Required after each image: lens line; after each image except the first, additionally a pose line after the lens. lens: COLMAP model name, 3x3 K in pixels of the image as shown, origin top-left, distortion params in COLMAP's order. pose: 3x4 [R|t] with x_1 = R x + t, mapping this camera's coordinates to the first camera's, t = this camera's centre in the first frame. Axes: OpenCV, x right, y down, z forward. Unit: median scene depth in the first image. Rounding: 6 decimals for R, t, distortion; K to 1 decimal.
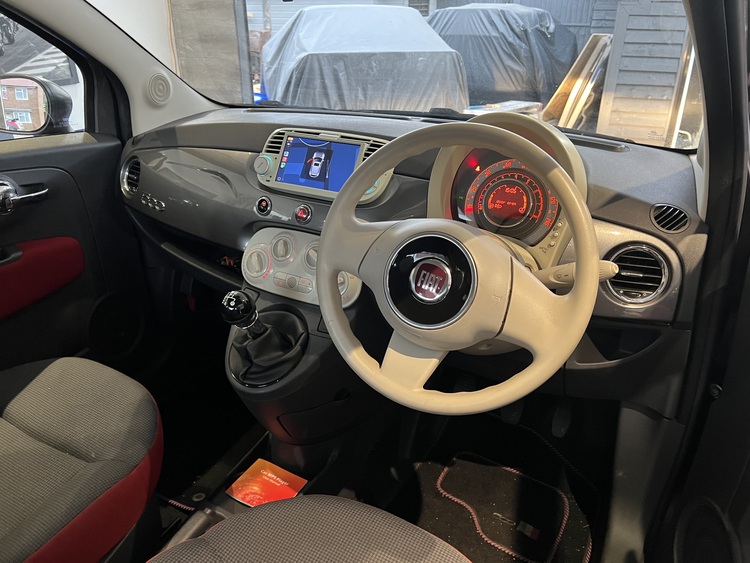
lens RADIAL K [[568.0, 0, 364.4], [0, 568.0, 280.0], [0, 0, 1]] dist [0.041559, -0.048528]
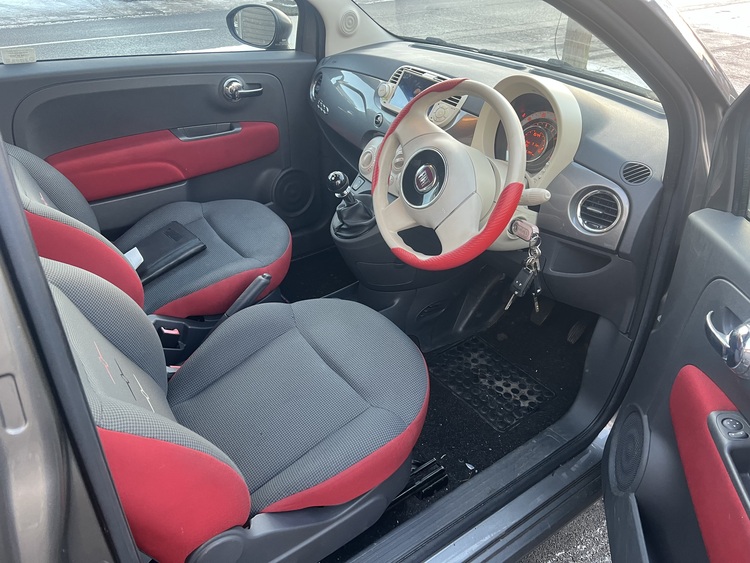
lens RADIAL K [[568.0, 0, 373.5], [0, 568.0, 282.9], [0, 0, 1]] dist [0.041559, -0.048528]
pose [[0.907460, 0.247481, -0.339513, 0.383944], [-0.200602, 0.965259, 0.167432, 0.026760], [0.369154, -0.083831, 0.925580, -0.354143]]
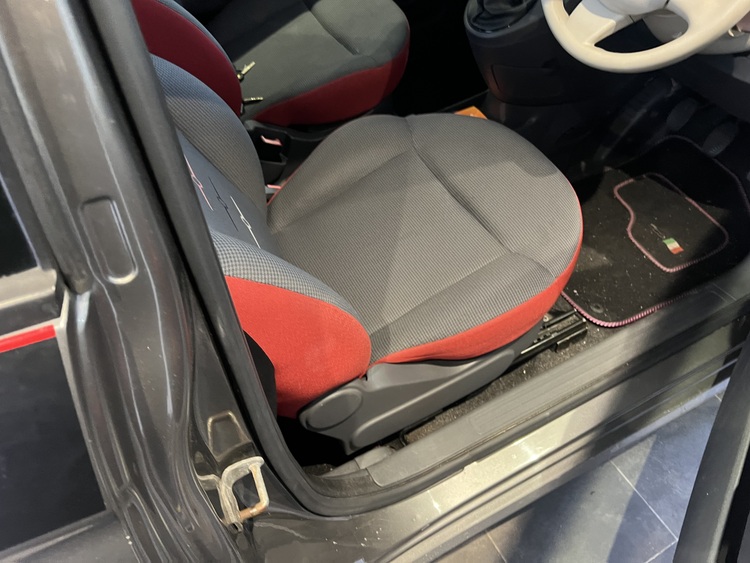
lens RADIAL K [[568.0, 0, 376.3], [0, 568.0, 284.3], [0, 0, 1]] dist [0.041559, -0.048528]
pose [[0.843511, 0.411426, -0.345280, 0.231587], [-0.217622, 0.849507, 0.480602, 0.095527], [0.491050, -0.330252, 0.806104, -0.234511]]
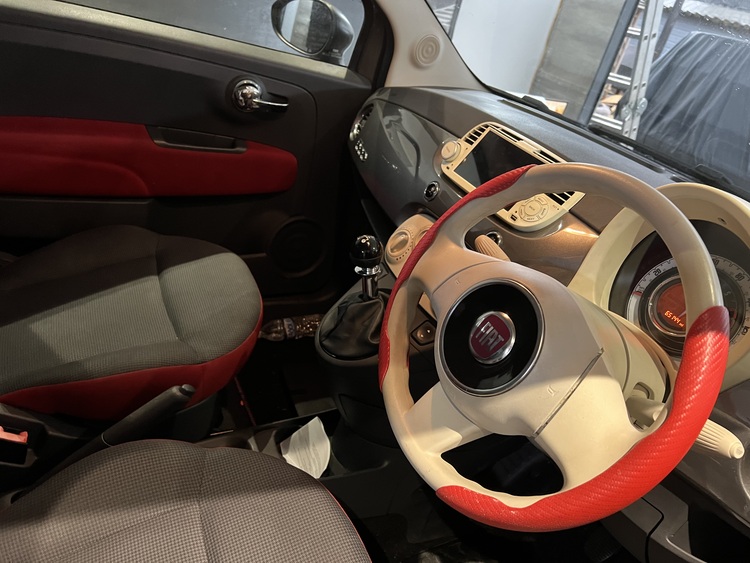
lens RADIAL K [[568.0, 0, 380.5], [0, 568.0, 273.7], [0, 0, 1]] dist [0.041559, -0.048528]
pose [[0.805604, 0.441848, -0.394680, 0.171445], [-0.442492, 0.891717, 0.095090, -0.059633], [0.393958, 0.098038, 0.913885, 0.131055]]
